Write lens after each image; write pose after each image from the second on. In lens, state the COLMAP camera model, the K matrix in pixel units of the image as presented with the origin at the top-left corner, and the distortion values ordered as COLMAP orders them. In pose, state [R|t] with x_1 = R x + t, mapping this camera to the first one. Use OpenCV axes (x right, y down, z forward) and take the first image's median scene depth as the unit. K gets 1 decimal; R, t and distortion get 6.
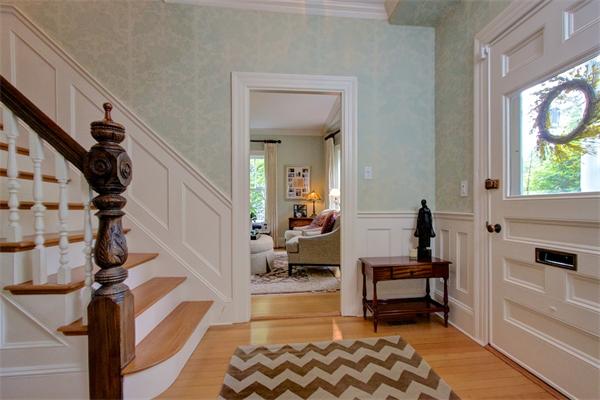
lens RADIAL K [[288.3, 0, 320.1], [0, 288.3, 212.3], [0, 0, 1]] dist [-0.006638, 0.000578]
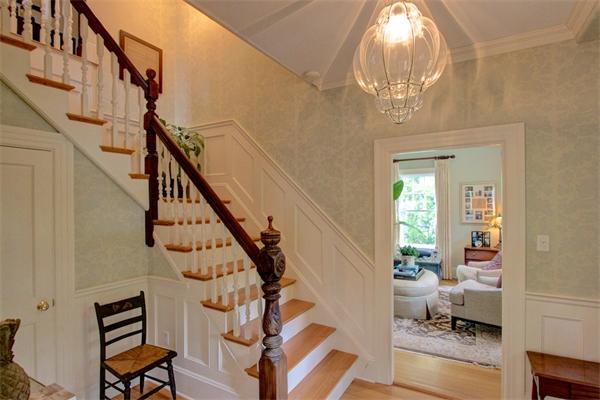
lens RADIAL K [[315.1, 0, 298.2], [0, 315.1, 206.2], [0, 0, 1]] dist [-0.006835, -0.001426]
pose [[0.796116, -0.003459, -0.605134, 0.155097], [-0.003851, 0.999934, -0.010783, -0.223807], [0.605132, 0.010916, 0.796050, -0.069588]]
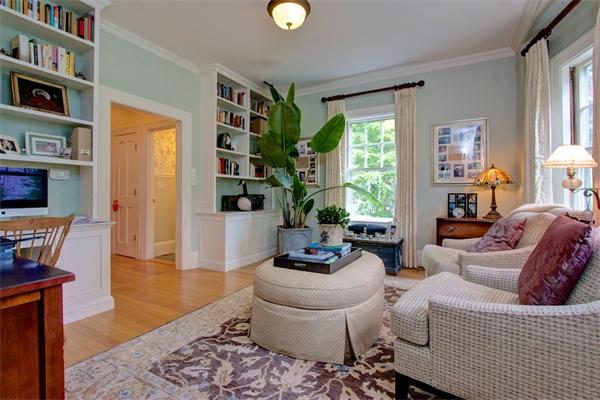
lens RADIAL K [[288.3, 0, 296.3], [0, 288.3, 195.2], [0, 0, 1]] dist [-0.006638, 0.000578]
pose [[0.809793, 0.002919, -0.586709, -0.016086], [-0.017236, 0.999674, -0.018816, -0.020521], [0.586463, 0.025350, 0.809579, 1.048636]]
